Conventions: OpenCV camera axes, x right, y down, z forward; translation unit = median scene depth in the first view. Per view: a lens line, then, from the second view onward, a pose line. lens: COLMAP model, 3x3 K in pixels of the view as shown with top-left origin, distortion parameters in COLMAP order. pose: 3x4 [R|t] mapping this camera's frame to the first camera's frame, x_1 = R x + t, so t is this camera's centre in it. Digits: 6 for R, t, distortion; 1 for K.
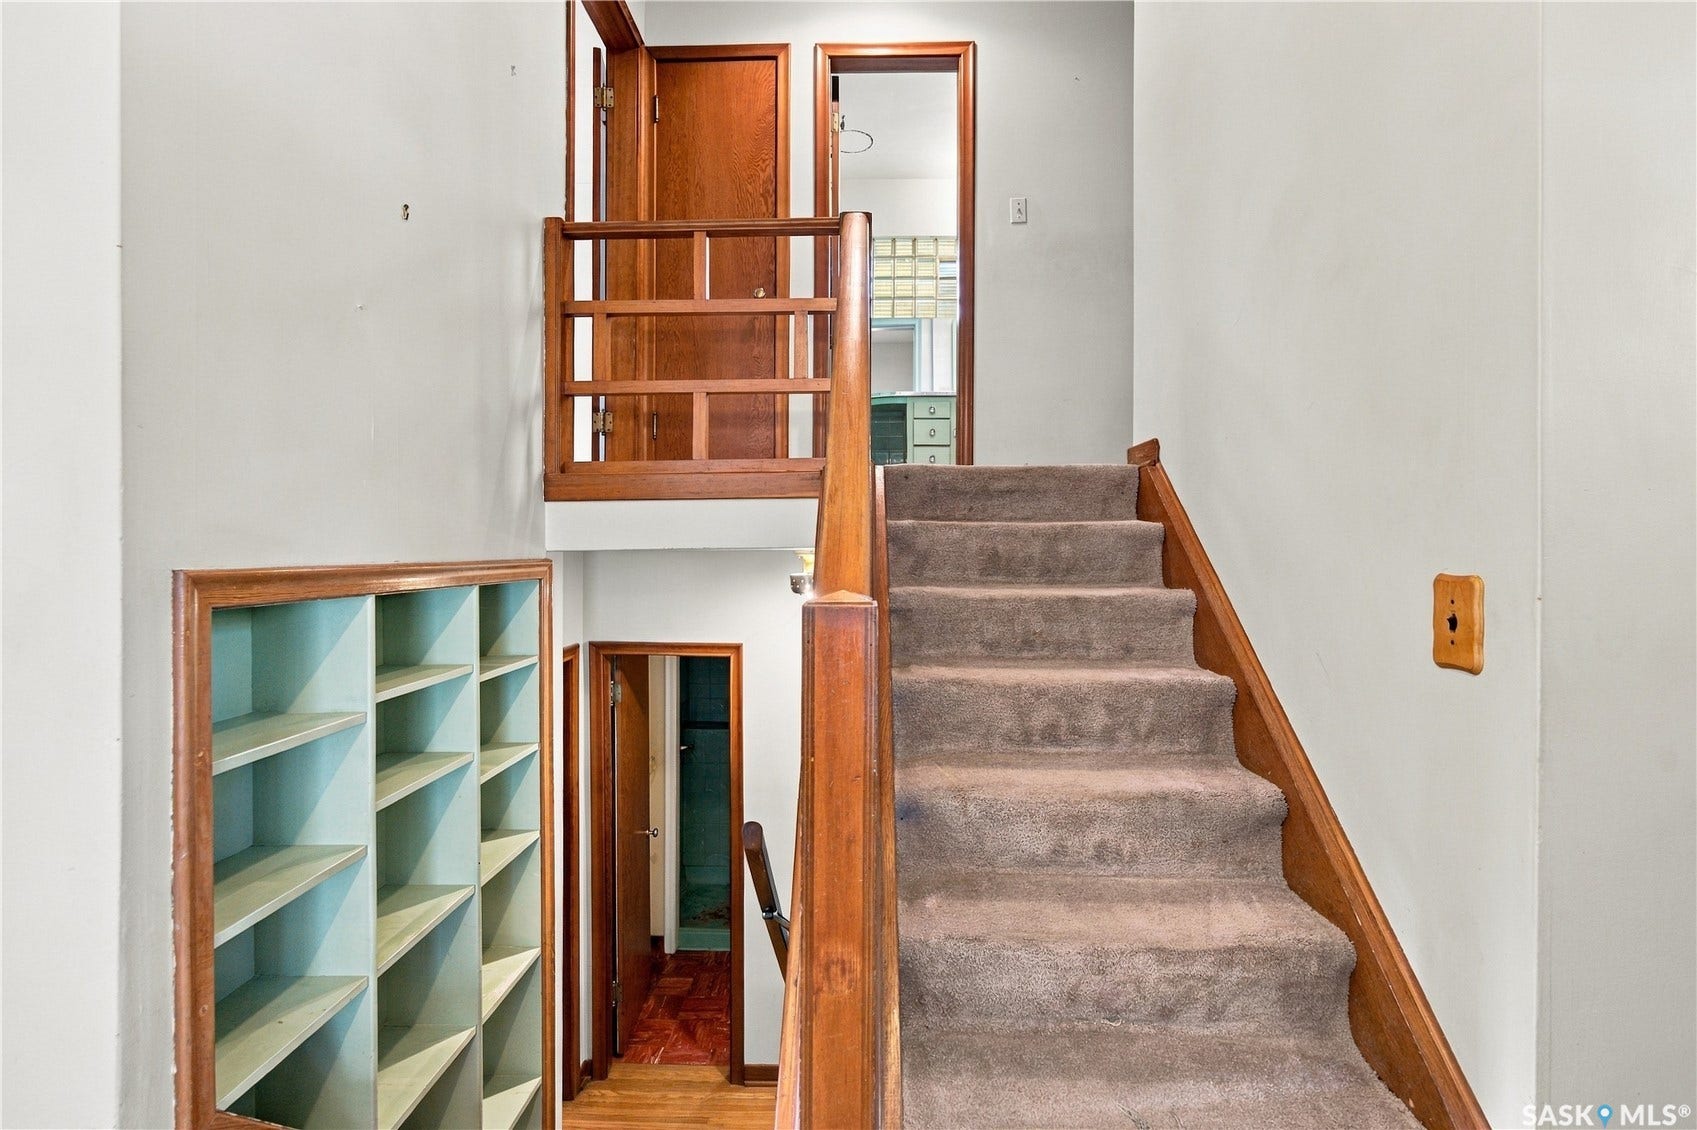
lens RADIAL K [[788.2, 0, 847.3], [0, 788.2, 531.2], [0, 0, 1]] dist [-0.000499, -0.000206]
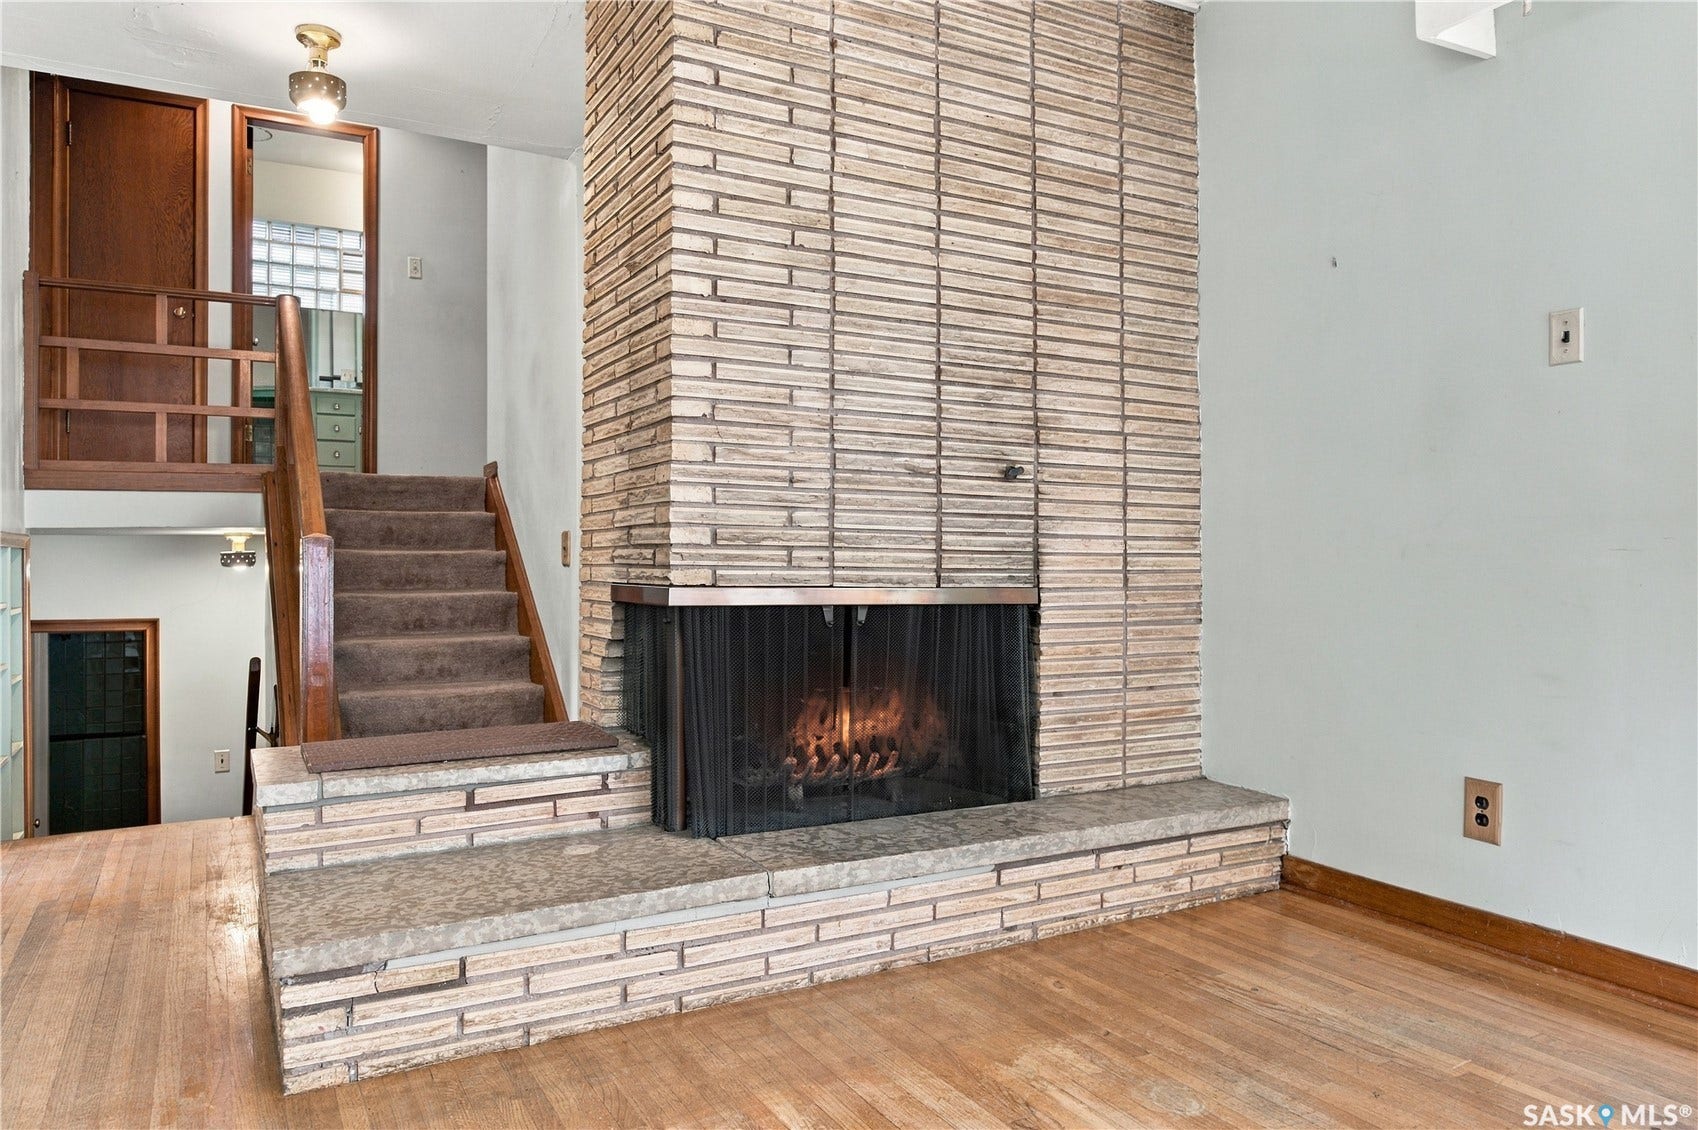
lens RADIAL K [[1145.7, 0, 849.3], [0, 1145.7, 564.0], [0, 0, 1]] dist [-0.003121, 0.001192]
pose [[0.856355, -0.005839, 0.516354, -0.220617], [-0.004973, 0.999796, 0.019554, 0.046659], [-0.516363, -0.019313, 0.856152, -1.510372]]
